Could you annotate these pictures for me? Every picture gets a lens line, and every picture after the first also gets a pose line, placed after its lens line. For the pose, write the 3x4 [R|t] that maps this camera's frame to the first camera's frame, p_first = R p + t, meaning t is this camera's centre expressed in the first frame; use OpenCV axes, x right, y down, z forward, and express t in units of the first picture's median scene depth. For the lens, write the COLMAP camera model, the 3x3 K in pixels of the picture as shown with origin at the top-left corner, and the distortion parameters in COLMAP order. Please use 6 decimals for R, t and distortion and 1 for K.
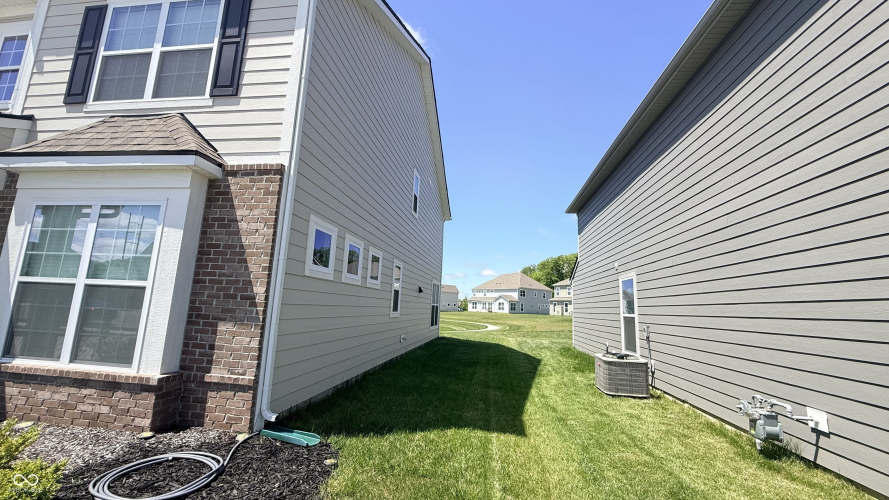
lens RADIAL K [[359.2, 0, 445.1], [0, 359.2, 241.2], [0, 0, 1]] dist [0.005801, -0.001359]
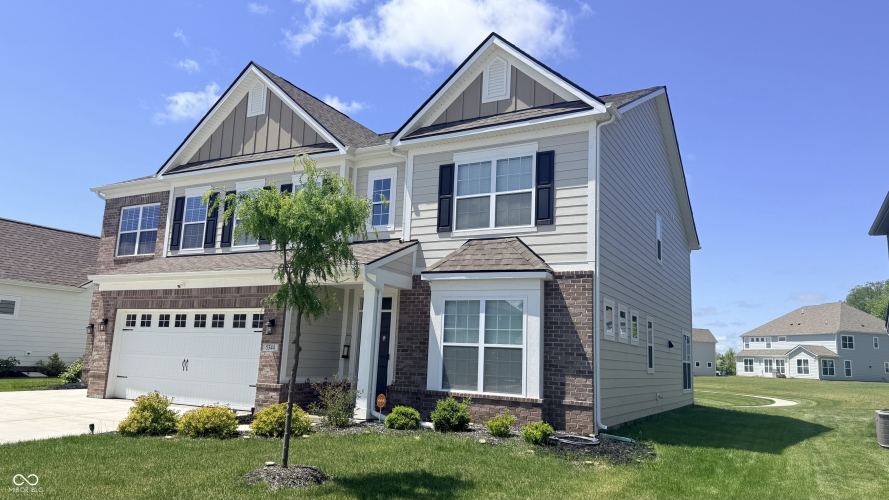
lens RADIAL K [[630.1, 0, 431.6], [0, 630.1, 237.7], [0, 0, 1]] dist [0.038162, -0.063846]
pose [[0.929225, -0.071402, -0.362551, -0.080428], [0.063322, 0.997409, -0.034138, -0.279145], [0.364049, 0.008764, 0.931338, -1.686580]]
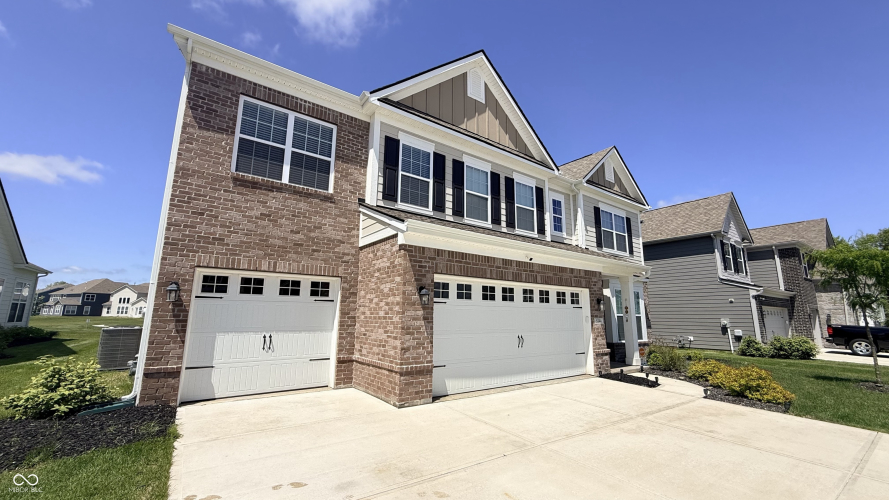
lens RADIAL K [[359.2, 0, 445.3], [0, 359.2, 244.4], [0, 0, 1]] dist [0.005801, -0.001359]
pose [[0.724225, 0.104890, 0.681540, -3.857689], [-0.109659, 0.993305, -0.036344, -0.188884], [-0.680789, -0.048415, 0.730878, -0.175743]]
